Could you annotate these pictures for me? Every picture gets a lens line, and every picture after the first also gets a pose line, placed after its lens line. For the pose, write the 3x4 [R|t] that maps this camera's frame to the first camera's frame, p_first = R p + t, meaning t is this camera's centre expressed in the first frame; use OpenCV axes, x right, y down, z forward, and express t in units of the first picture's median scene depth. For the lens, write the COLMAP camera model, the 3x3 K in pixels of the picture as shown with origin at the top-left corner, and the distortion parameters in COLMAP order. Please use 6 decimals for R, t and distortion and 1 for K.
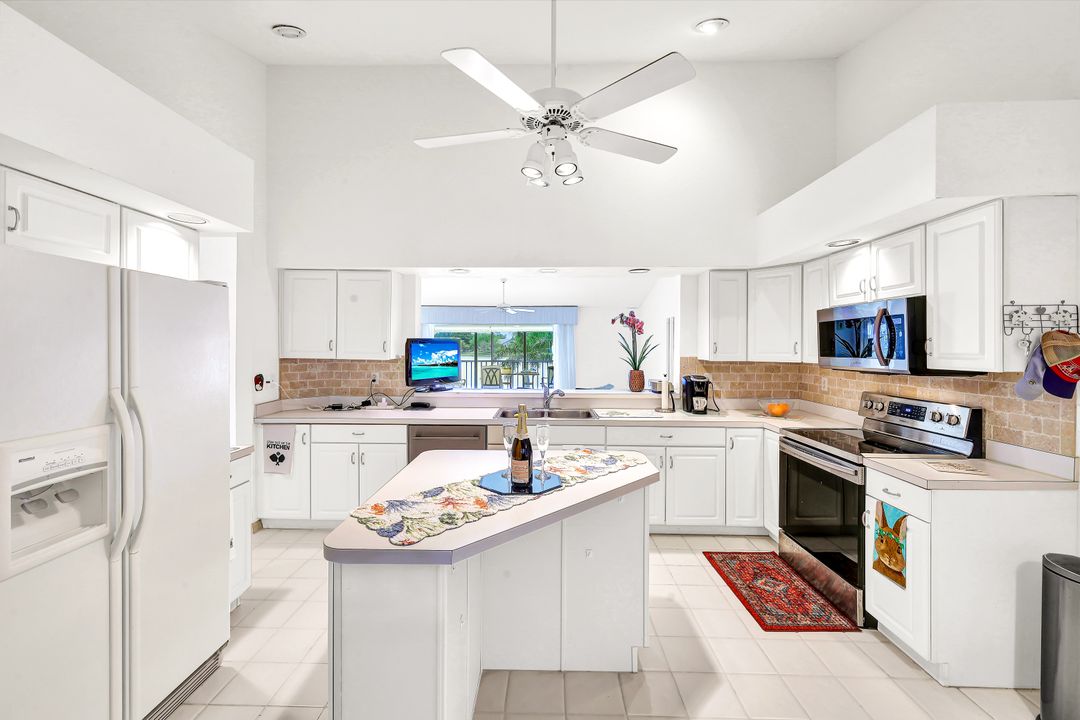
lens RADIAL K [[443.1, 0, 542.0], [0, 443.1, 351.8], [0, 0, 1]] dist [0.003844, 0.000337]
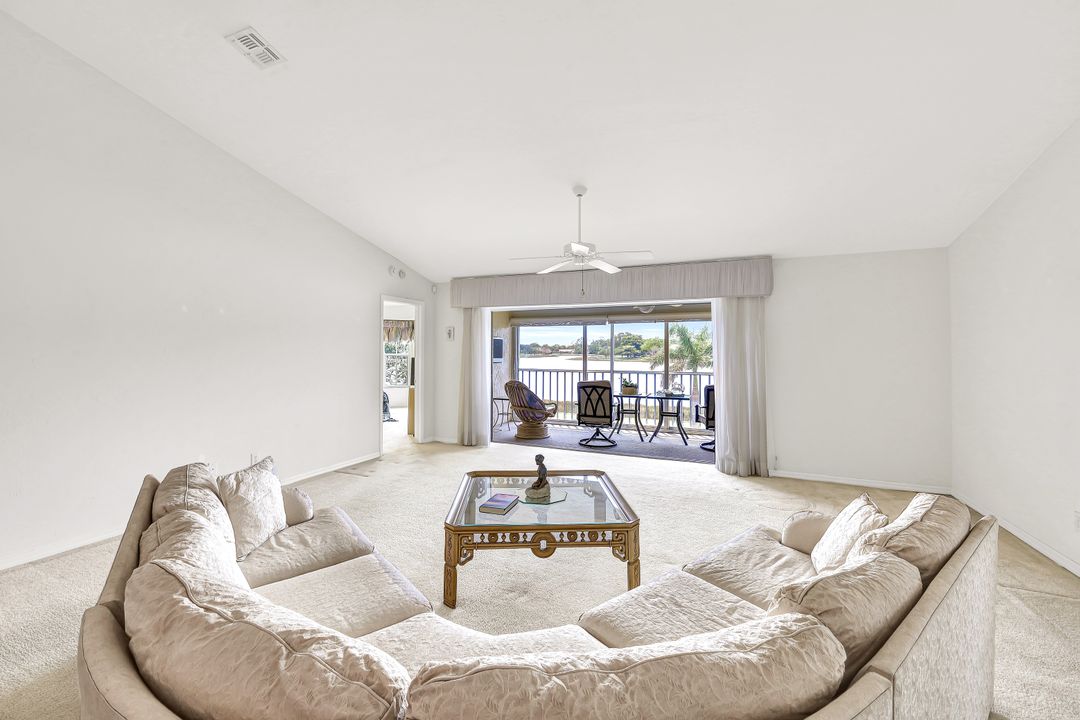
lens RADIAL K [[443.1, 0, 542.0], [0, 443.1, 351.8], [0, 0, 1]] dist [0.003844, 0.000337]
pose [[0.925715, 0.001454, -0.378218, 0.137338], [-0.006384, 0.999910, -0.011782, 0.004996], [0.378167, 0.013321, 0.925642, 1.892189]]
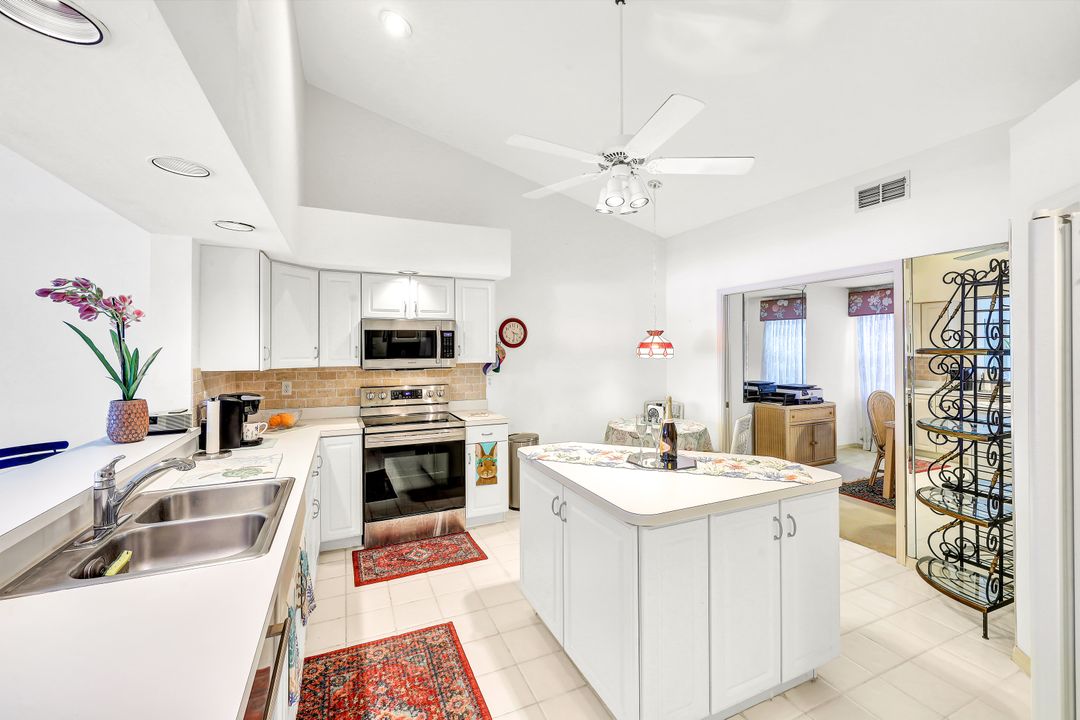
lens RADIAL K [[443.1, 0, 542.0], [0, 443.1, 351.8], [0, 0, 1]] dist [0.003844, 0.000337]
pose [[-0.431881, -0.007504, 0.901899, -0.676211], [0.012280, 0.999824, 0.014199, -0.022304], [-0.901847, 0.017208, -0.431713, 1.206377]]
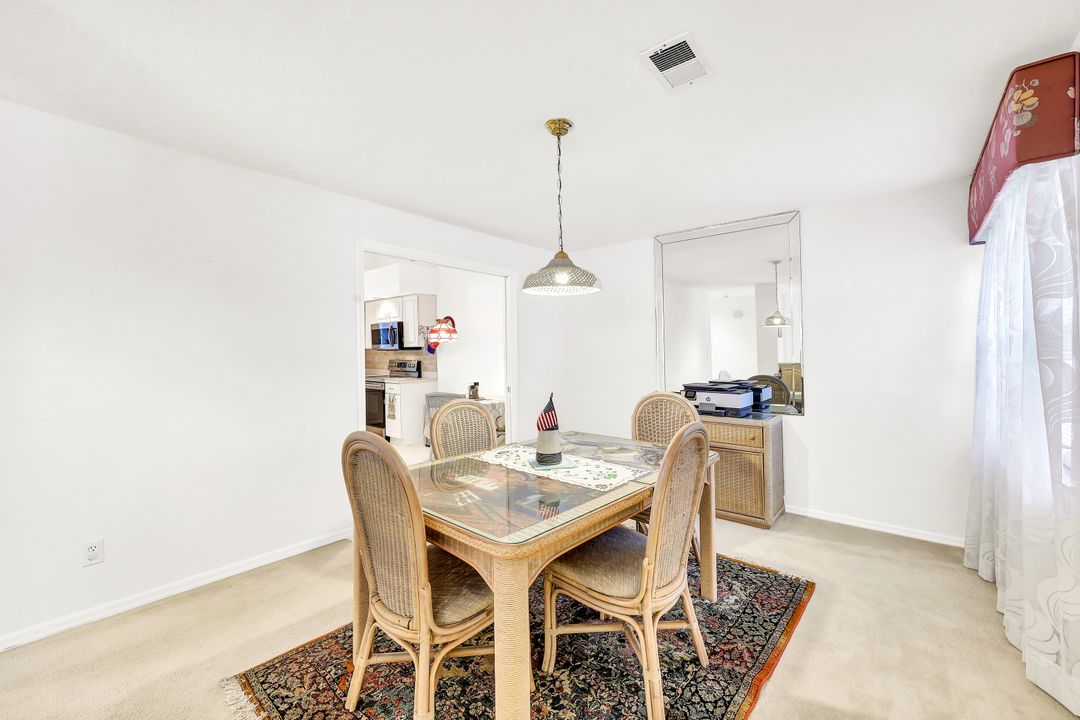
lens RADIAL K [[443.1, 0, 542.0], [0, 443.1, 351.8], [0, 0, 1]] dist [0.003844, 0.000337]
pose [[0.636587, -0.006696, 0.771176, -0.642440], [0.017942, 0.999820, -0.006130, 0.084833], [-0.770996, 0.017739, 0.636593, -1.257179]]
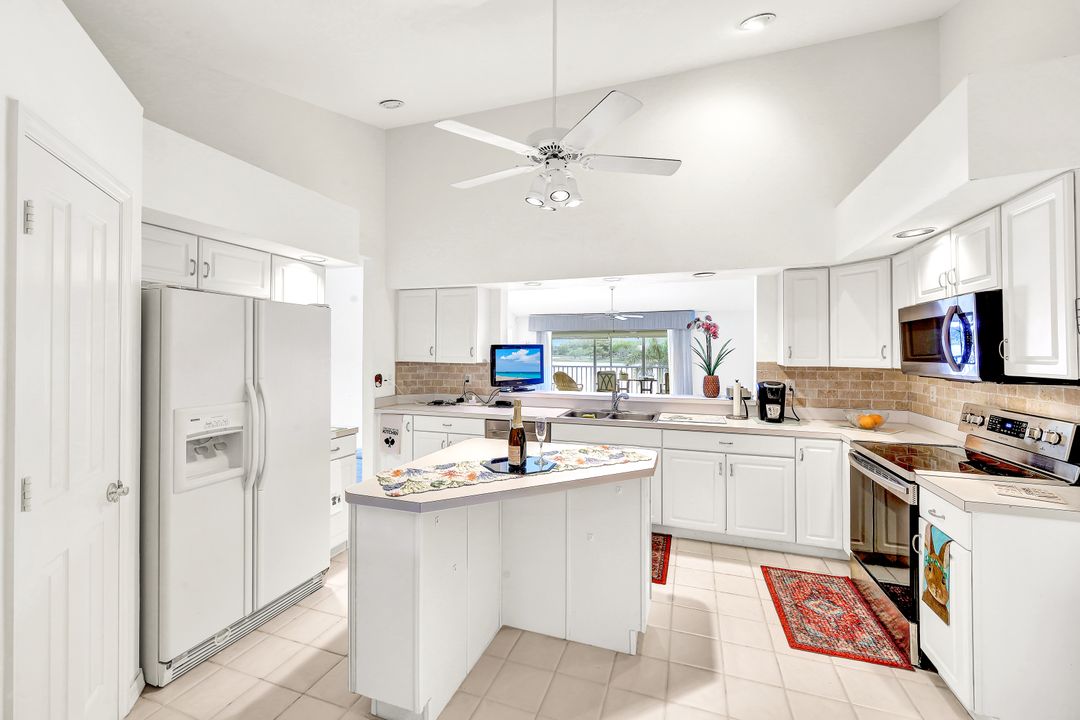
lens RADIAL K [[443.1, 0, 542.0], [0, 443.1, 351.8], [0, 0, 1]] dist [0.003844, 0.000337]
pose [[0.950872, -0.002876, -0.309571, 0.244516], [-0.001550, 0.999900, -0.014049, 0.005834], [0.309580, 0.013838, 0.950773, -0.068863]]
